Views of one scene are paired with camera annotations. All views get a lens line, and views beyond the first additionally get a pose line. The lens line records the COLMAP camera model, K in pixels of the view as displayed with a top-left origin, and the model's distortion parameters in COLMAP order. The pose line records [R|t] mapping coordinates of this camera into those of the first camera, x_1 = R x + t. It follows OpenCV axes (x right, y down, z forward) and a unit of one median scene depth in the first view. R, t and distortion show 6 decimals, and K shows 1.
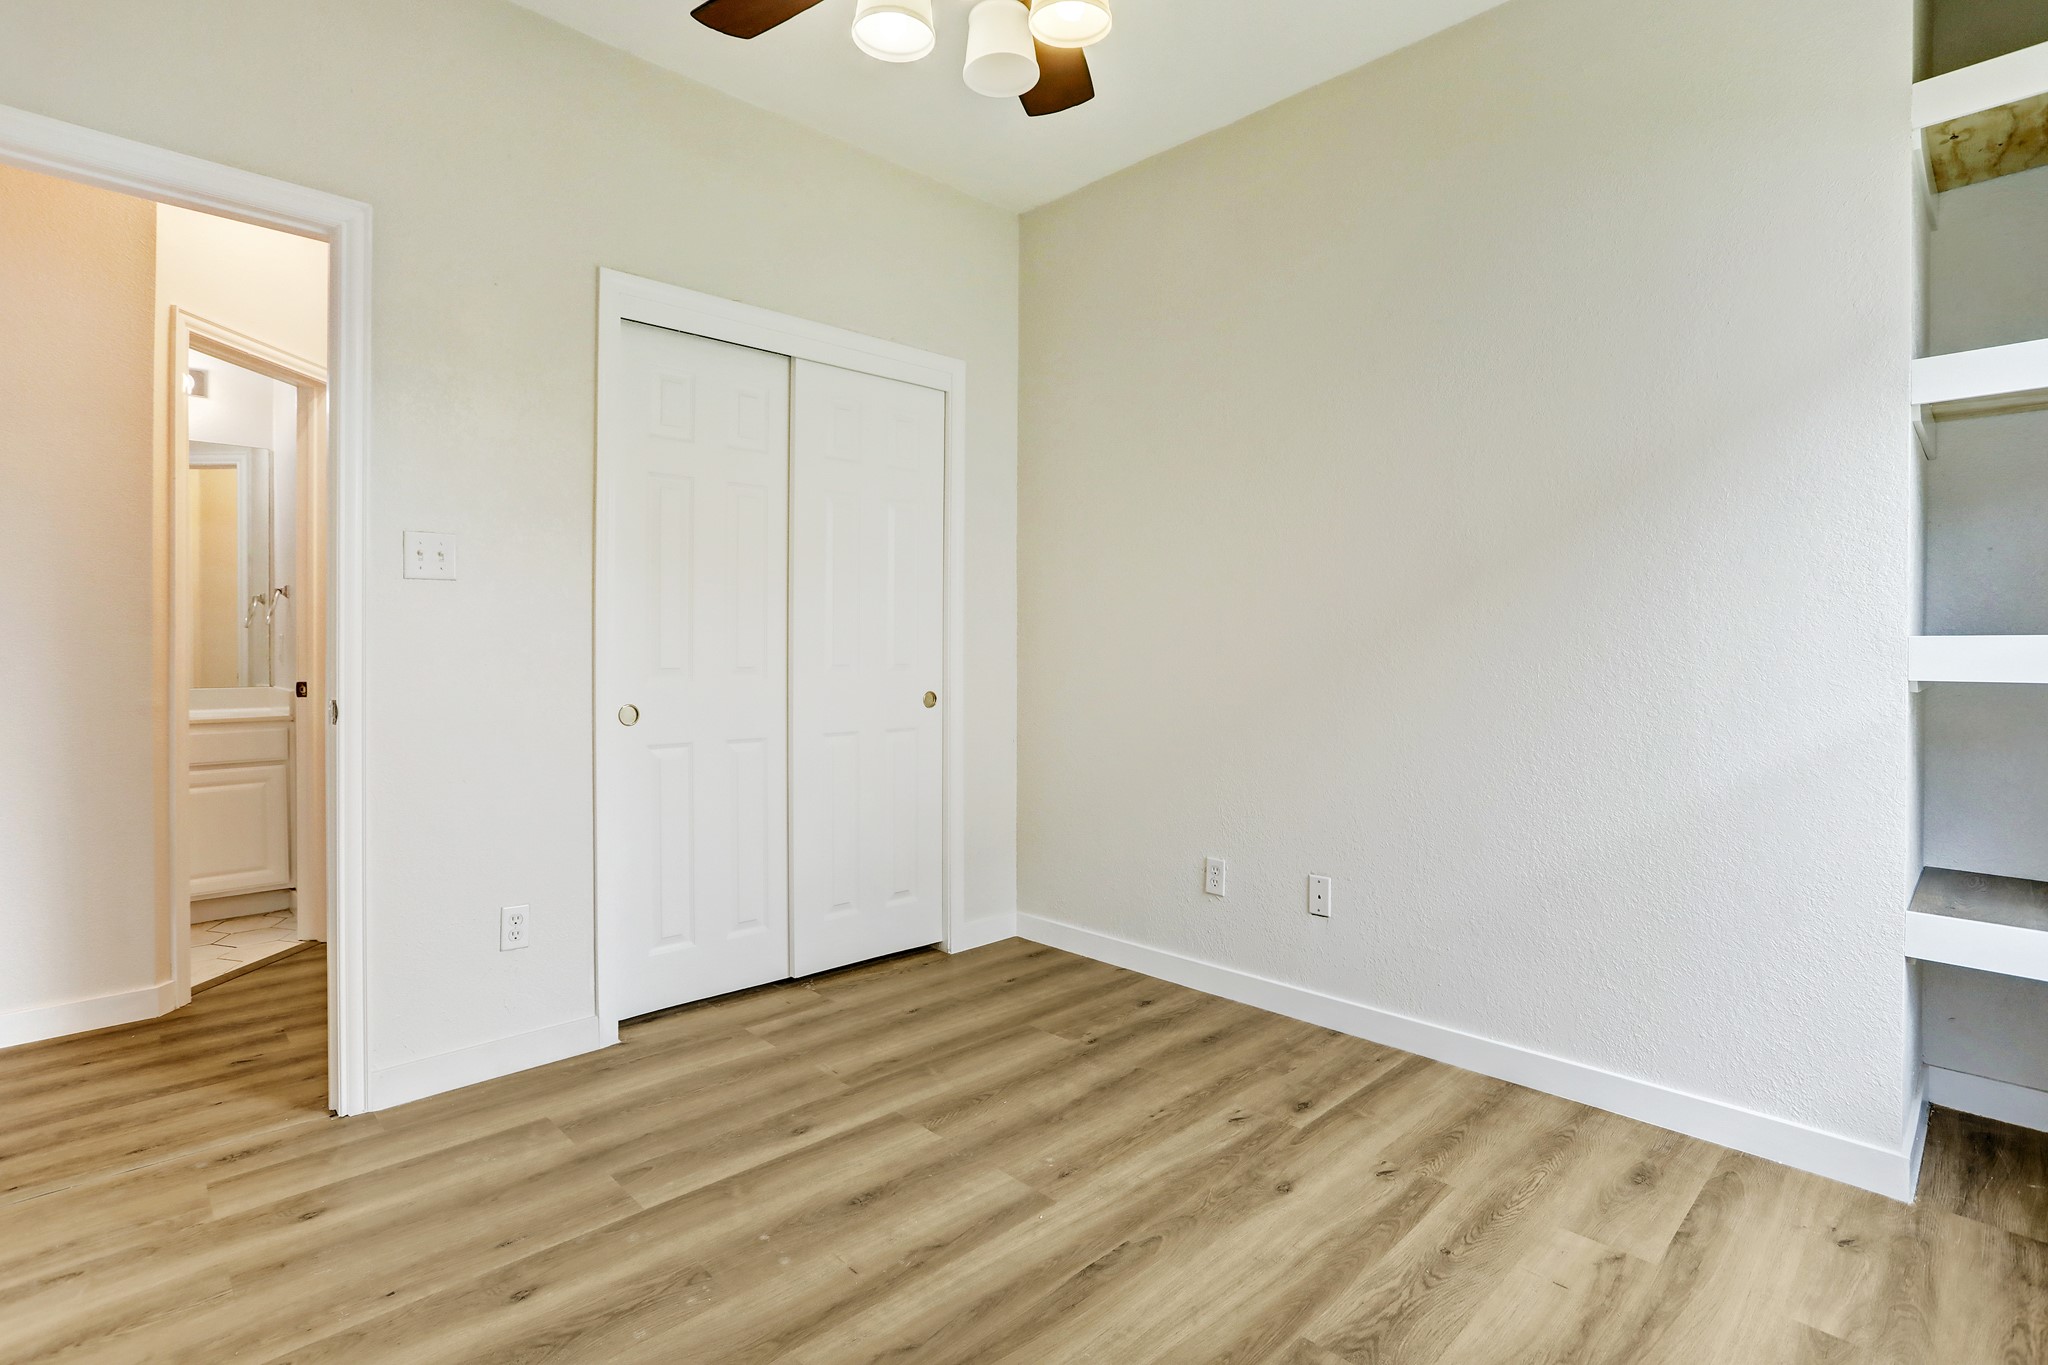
lens RADIAL K [[995.7, 0, 1010.7], [0, 995.7, 656.1], [0, 0, 1]] dist [-0.065757, 0.030303]
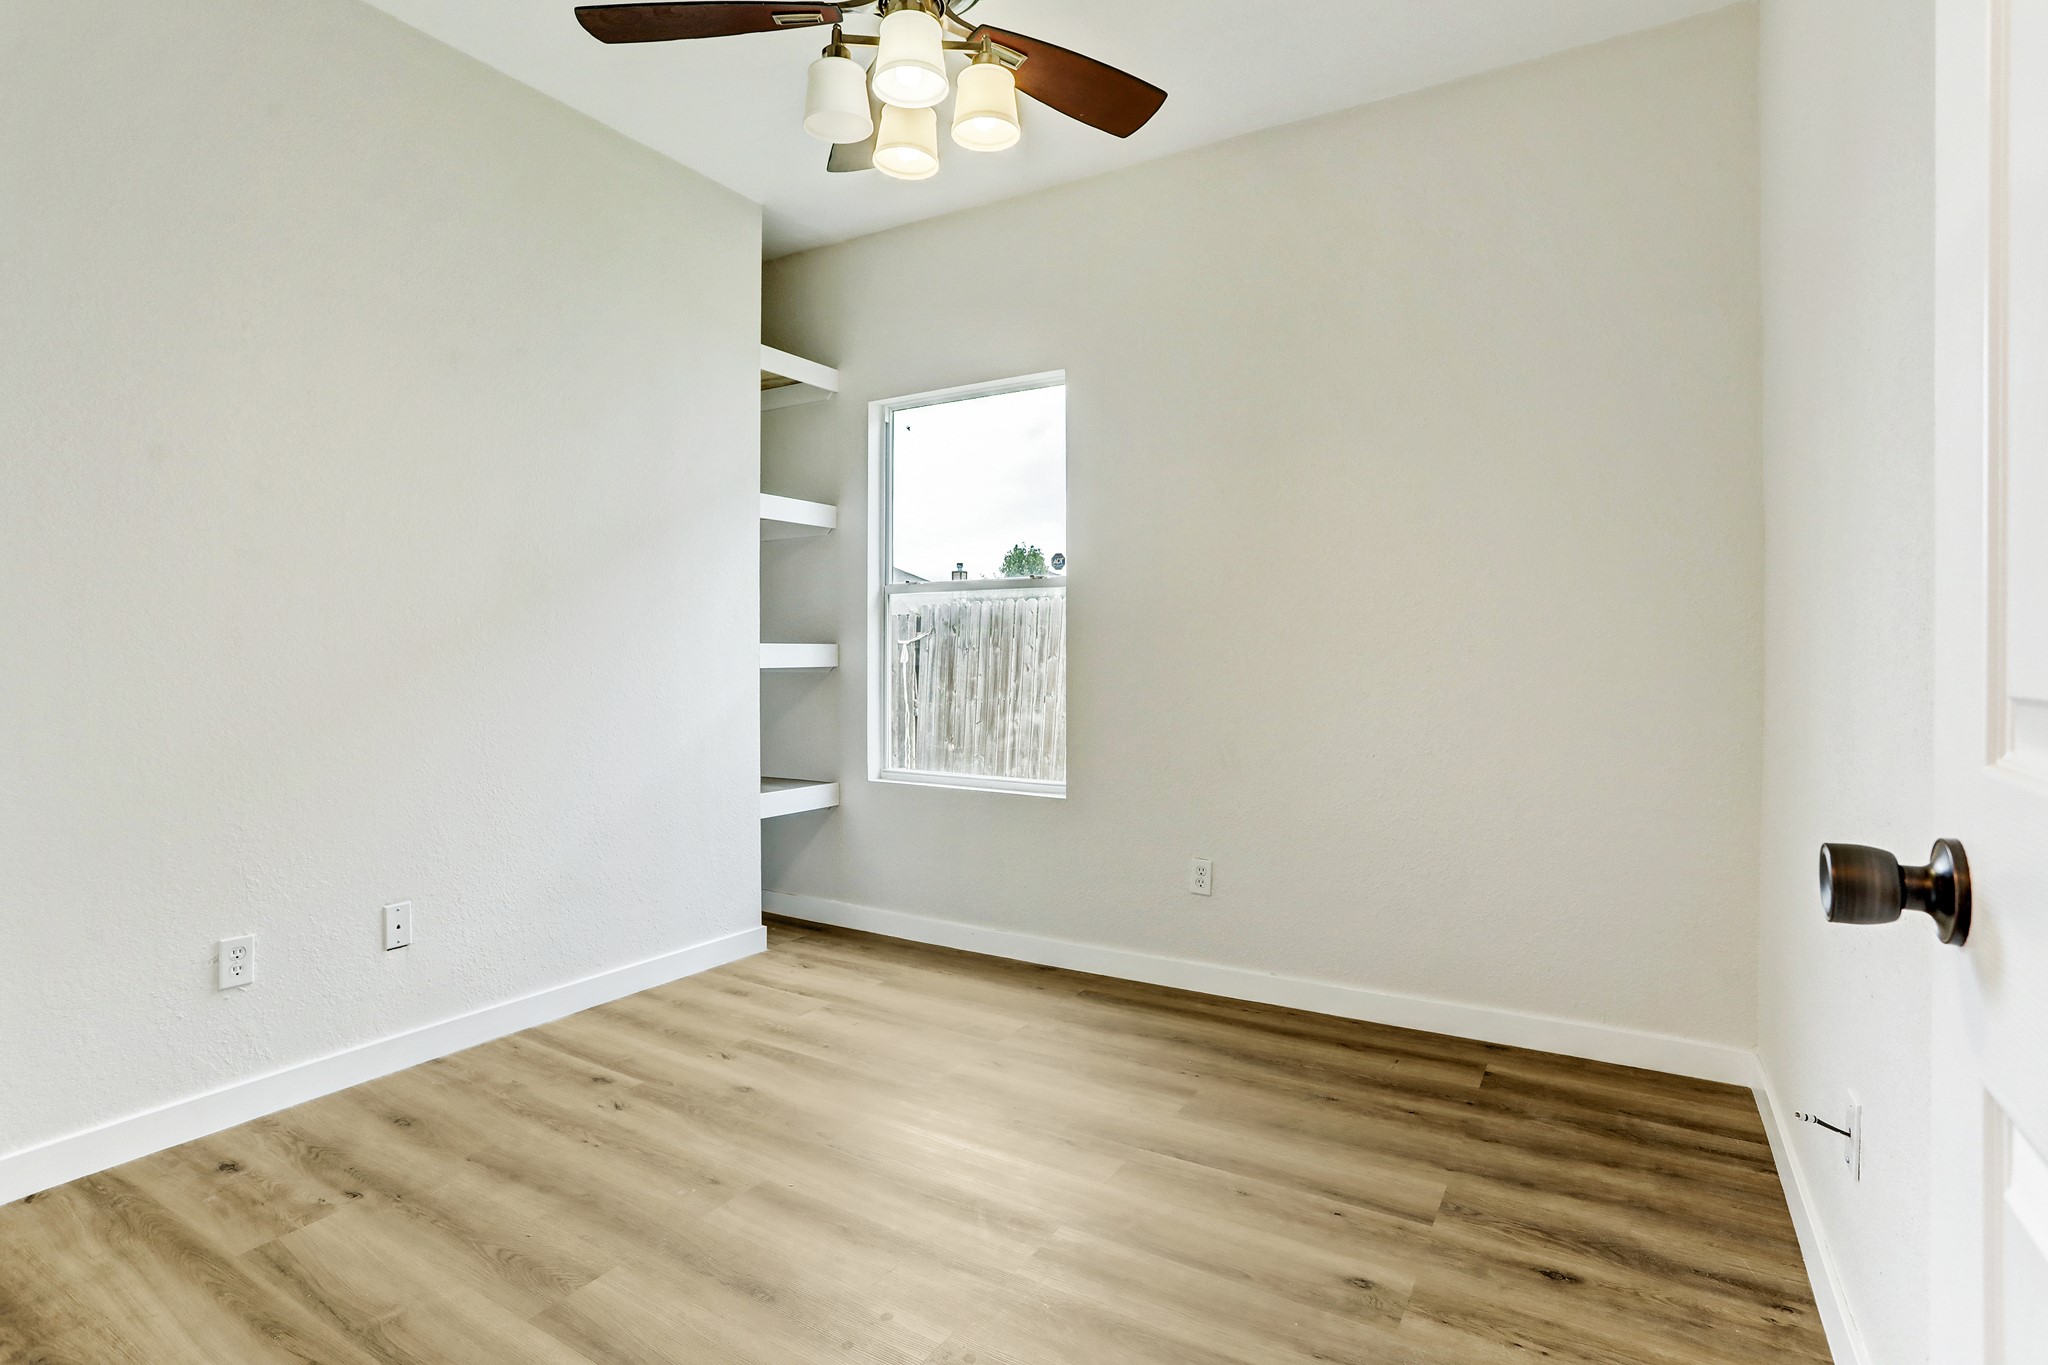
lens RADIAL K [[1019.2, 0, 1025.6], [0, 1019.2, 652.6], [0, 0, 1]] dist [-0.042322, 0.021351]
pose [[-0.261711, 0.000361, 0.965146, -0.846669], [0.011224, 0.999933, 0.002670, -0.001892], [-0.965081, 0.011531, -0.261698, 0.804919]]
